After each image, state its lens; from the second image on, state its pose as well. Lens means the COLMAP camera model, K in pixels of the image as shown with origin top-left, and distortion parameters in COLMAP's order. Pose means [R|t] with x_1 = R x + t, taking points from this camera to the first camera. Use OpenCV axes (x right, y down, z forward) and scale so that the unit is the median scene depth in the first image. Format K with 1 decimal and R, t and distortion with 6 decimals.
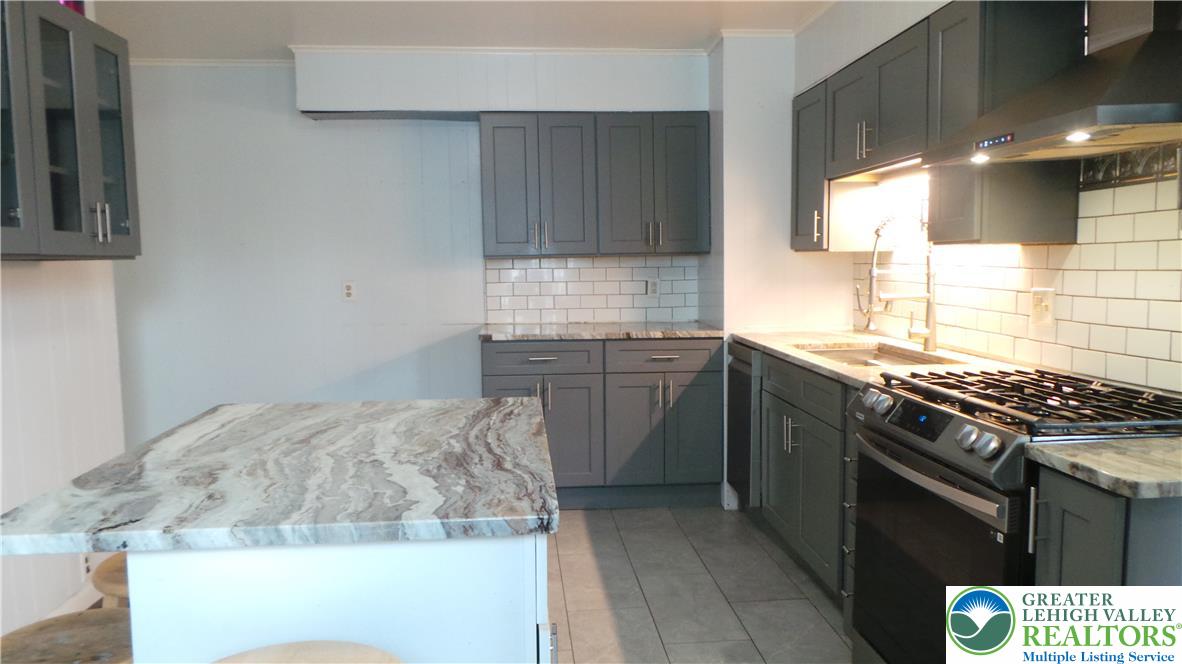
lens RADIAL K [[821.7, 0, 591.0], [0, 821.7, 332.0], [0, 0, 1]] dist [-0.000984, 0.002244]
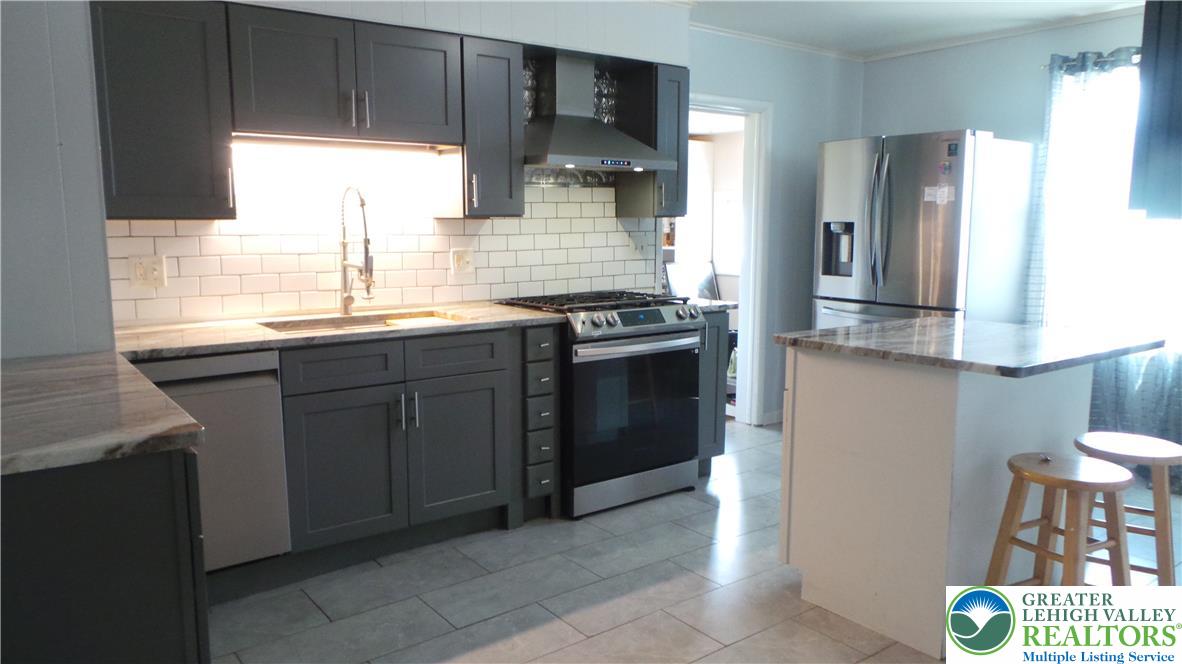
lens RADIAL K [[821.7, 0, 591.0], [0, 821.7, 332.0], [0, 0, 1]] dist [-0.000984, 0.002244]
pose [[-0.525879, -0.101950, 0.844427, -0.668932], [0.082646, 0.981968, 0.170024, -0.111287], [-0.846535, 0.159201, -0.507971, 1.279240]]
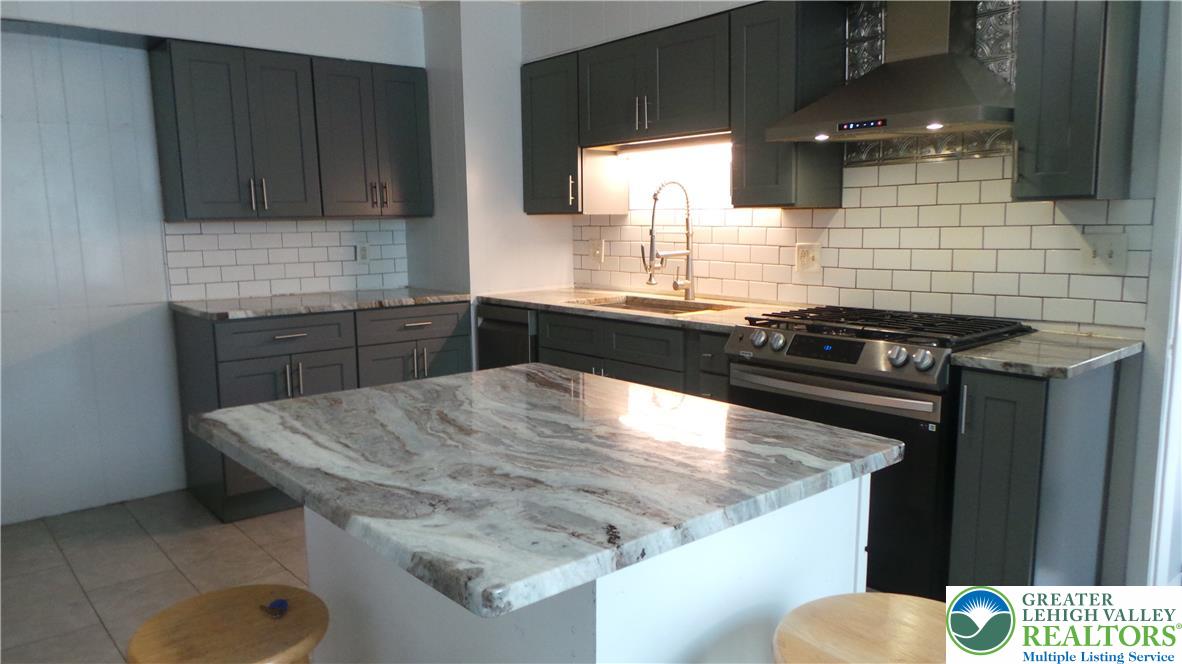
lens RADIAL K [[824.8, 0, 591.0], [0, 824.8, 332.0], [0, 0, 1]] dist [-0.004464, -0.001035]
pose [[0.811462, -0.076221, 0.579414, -0.383049], [0.053897, 0.996993, 0.055671, -0.004238], [-0.581915, -0.013946, 0.813130, 0.127978]]
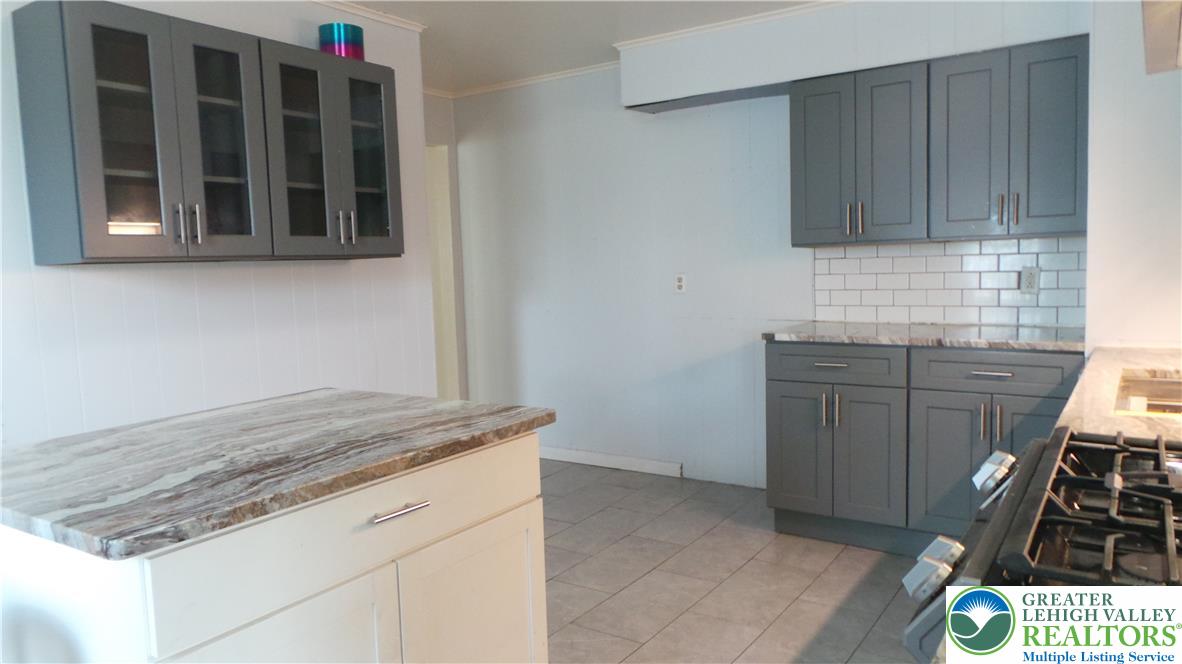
lens RADIAL K [[821.7, 0, 591.0], [0, 821.7, 332.0], [0, 0, 1]] dist [-0.000984, 0.002244]
pose [[0.776799, 0.041916, -0.628352, 0.349136], [-0.032914, 0.999121, 0.025960, -0.018916], [0.628888, 0.000516, 0.777496, 0.233991]]
